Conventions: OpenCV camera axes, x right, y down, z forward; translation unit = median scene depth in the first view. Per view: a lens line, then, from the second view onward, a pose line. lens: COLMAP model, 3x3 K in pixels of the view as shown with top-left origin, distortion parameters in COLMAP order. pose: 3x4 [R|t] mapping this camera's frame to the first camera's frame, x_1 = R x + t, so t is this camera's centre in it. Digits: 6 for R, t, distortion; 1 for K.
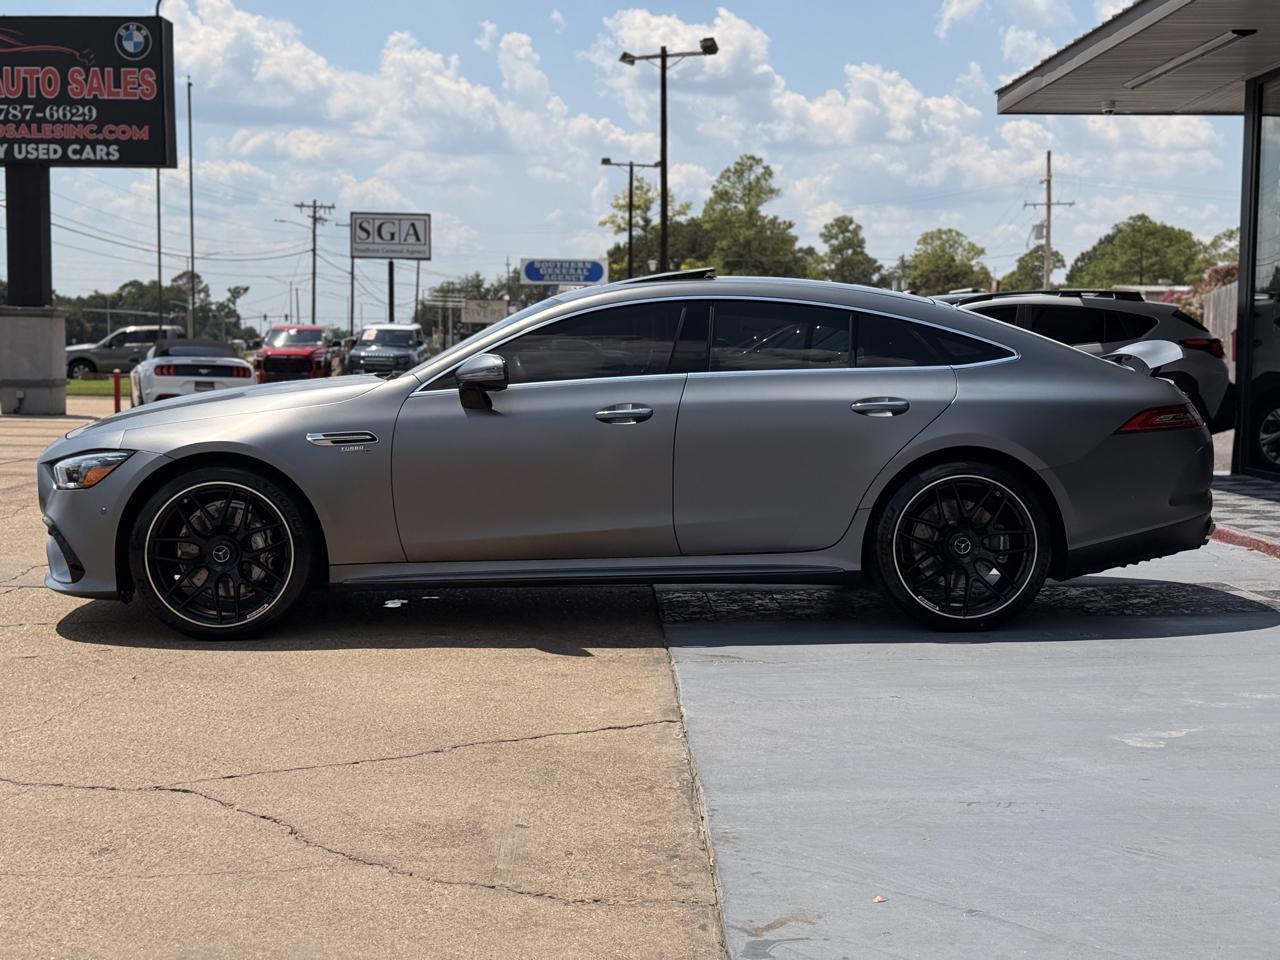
lens RADIAL K [[1782.0, 0, 640.0], [0, 1782.0, 480.0], [0, 0, 1]] dist [0.191702, -0.519942]
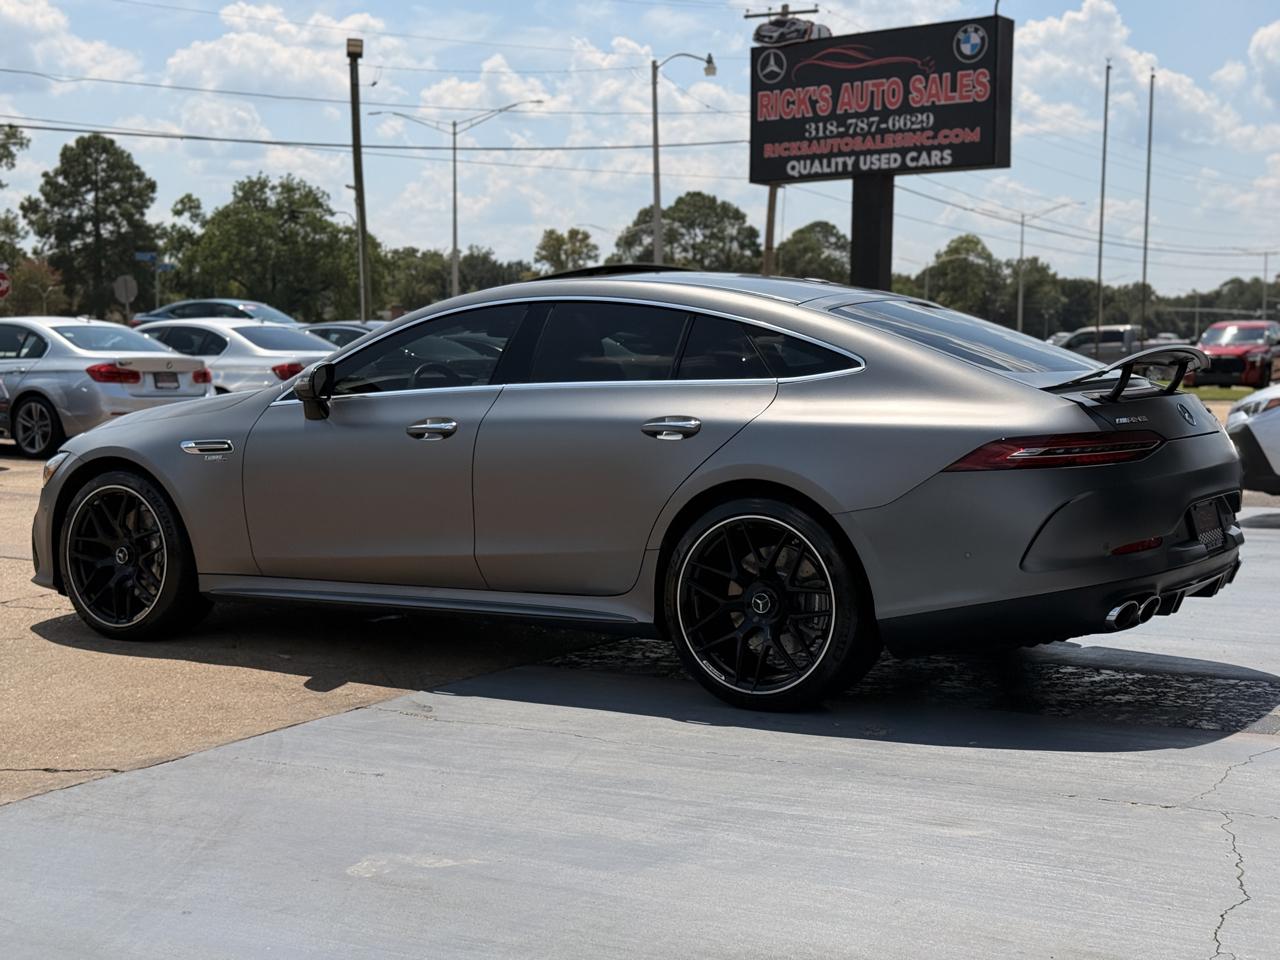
lens RADIAL K [[1782.0, 0, 640.0], [0, 1782.0, 480.0], [0, 0, 1]] dist [0.191702, -0.519942]
pose [[0.814192, 0.039270, -0.579266, 0.158809], [-0.038988, 0.999156, 0.012935, -0.007079], [0.579285, 0.012053, 0.815036, 0.084053]]
